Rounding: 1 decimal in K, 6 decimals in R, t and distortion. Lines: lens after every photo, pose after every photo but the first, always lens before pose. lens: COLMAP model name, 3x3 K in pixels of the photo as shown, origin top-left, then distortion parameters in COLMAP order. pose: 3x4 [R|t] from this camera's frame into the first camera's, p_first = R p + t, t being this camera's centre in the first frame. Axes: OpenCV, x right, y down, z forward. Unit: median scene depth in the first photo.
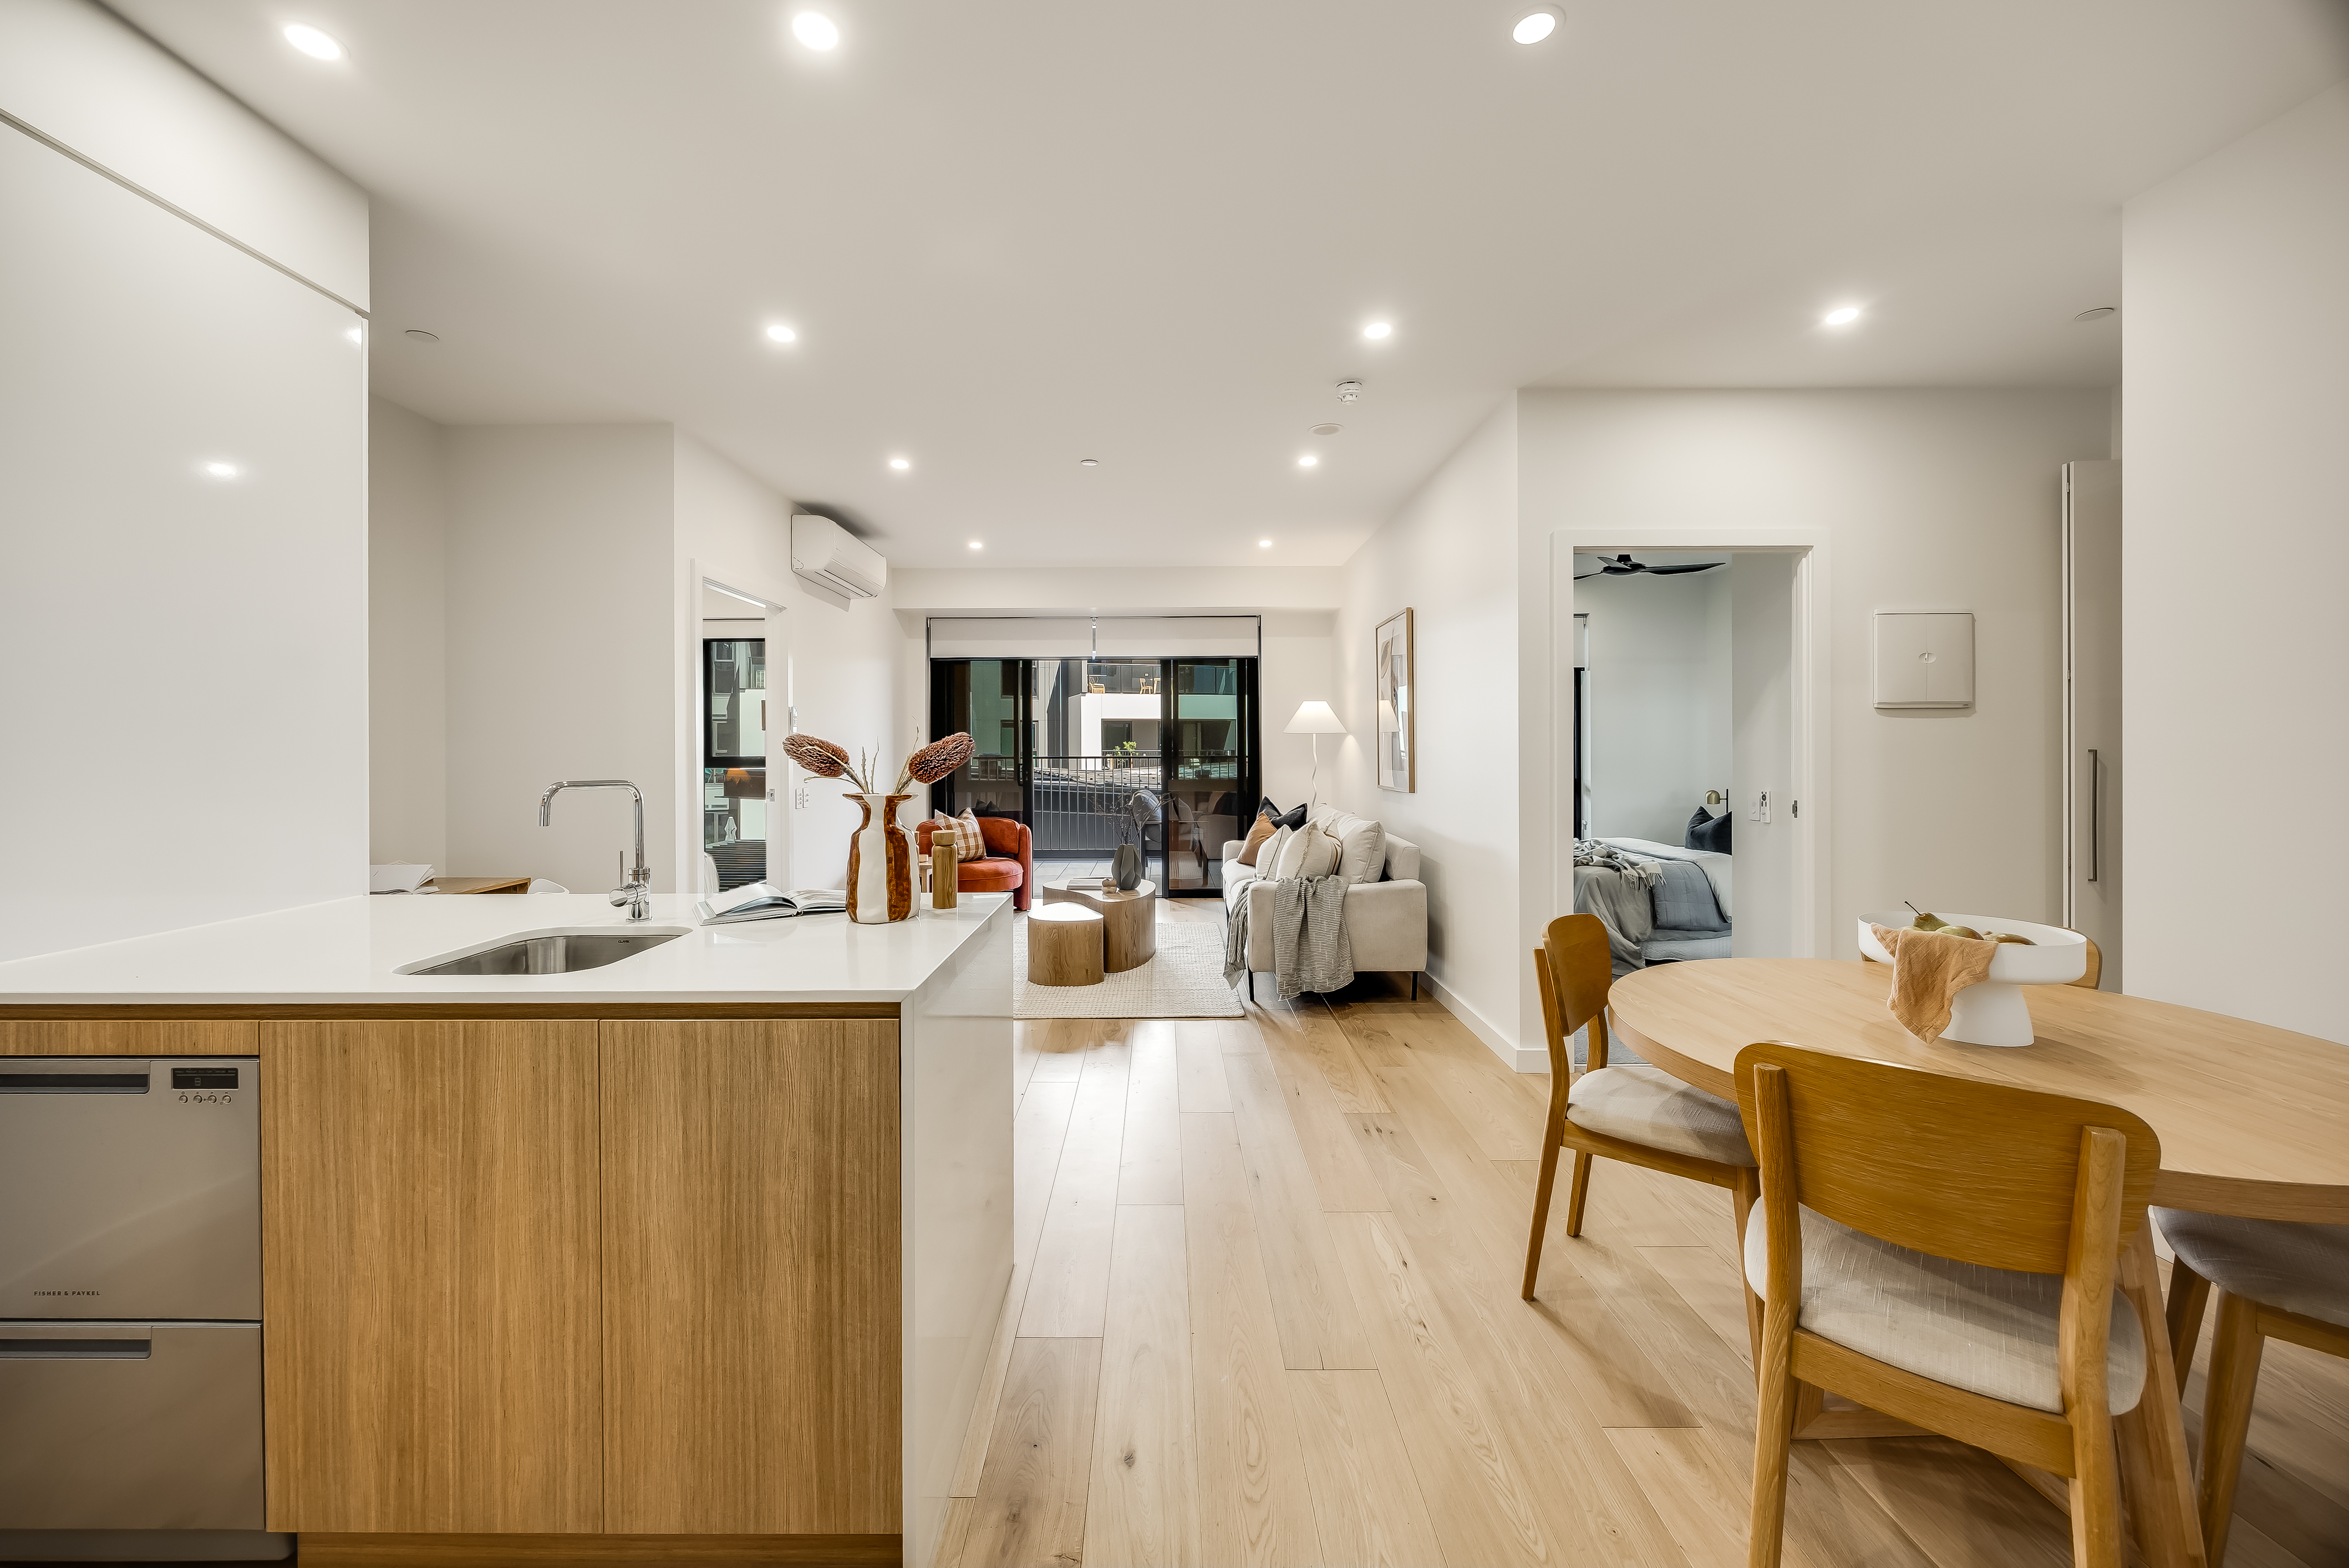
lens RADIAL K [[911.6, 0, 1158.2], [0, 911.6, 742.1], [0, 0, 1]] dist [-0.001143, 0.000174]
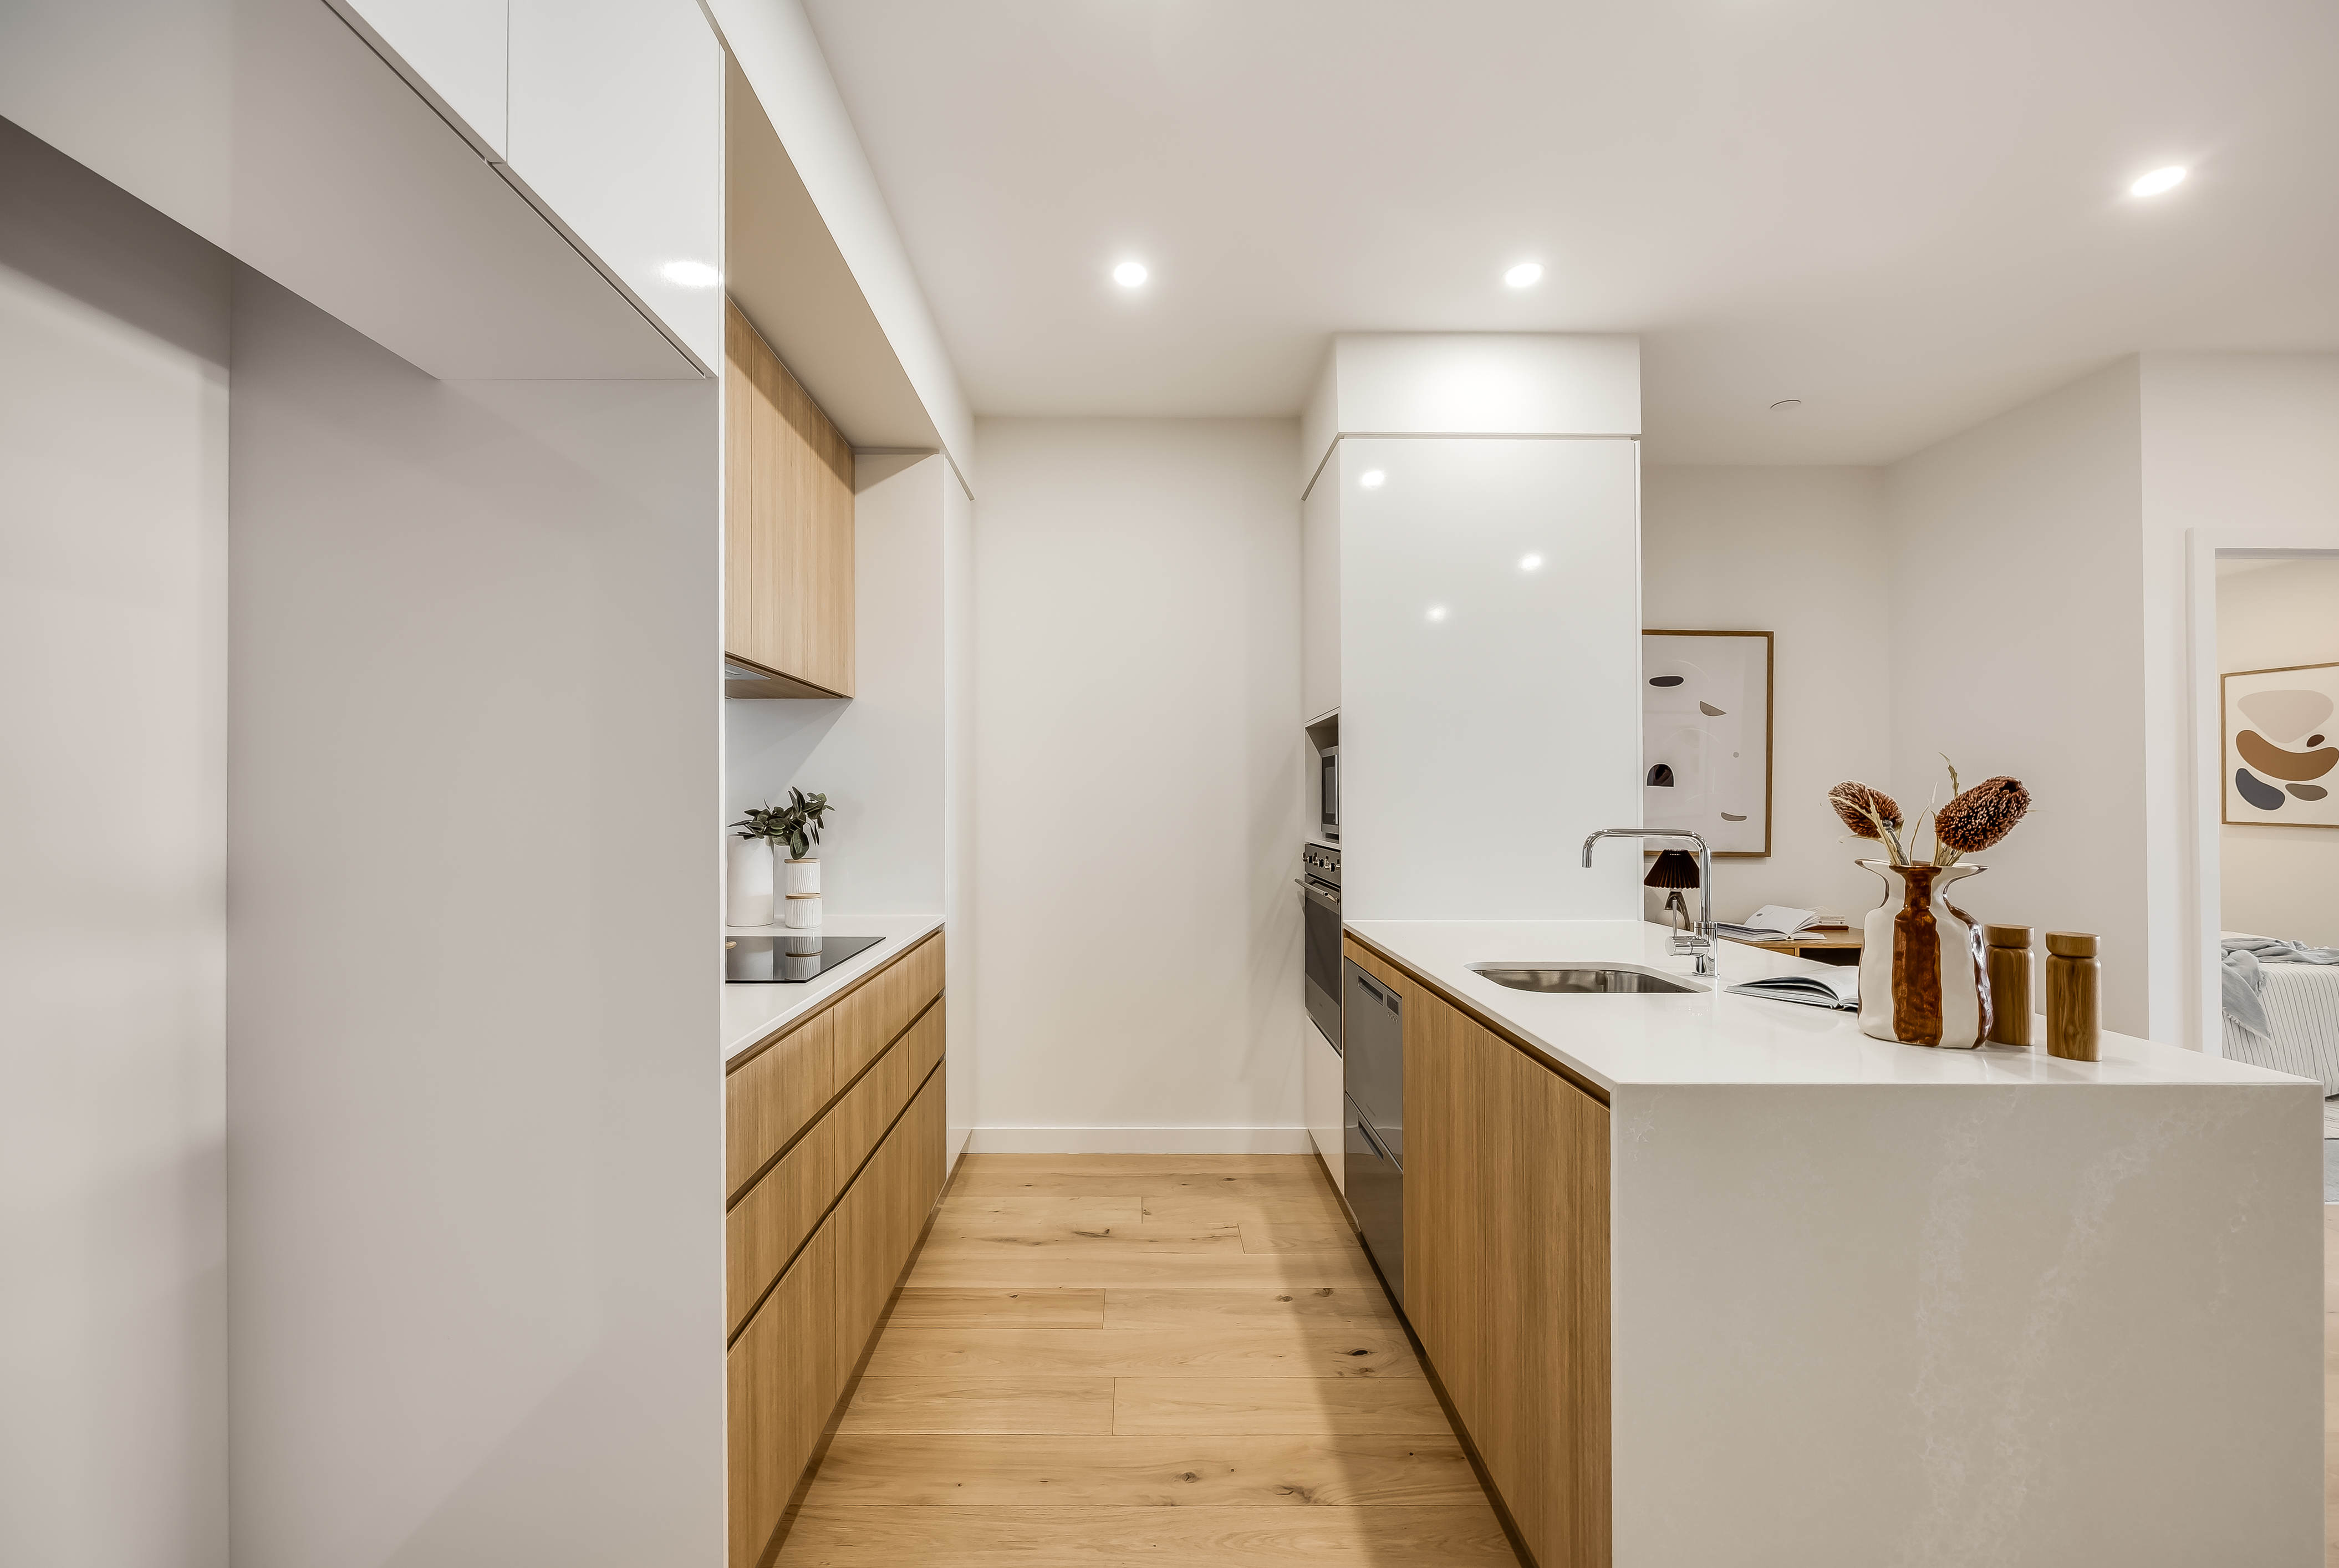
lens RADIAL K [[938.2, 0, 1135.4], [0, 938.2, 788.7], [0, 0, 1]] dist [-0.004030, 0.000222]
pose [[0.007892, -0.006073, -0.999950, 0.265996], [0.003691, 0.999975, -0.006044, 0.000258], [0.999962, -0.003643, 0.007914, 0.240355]]
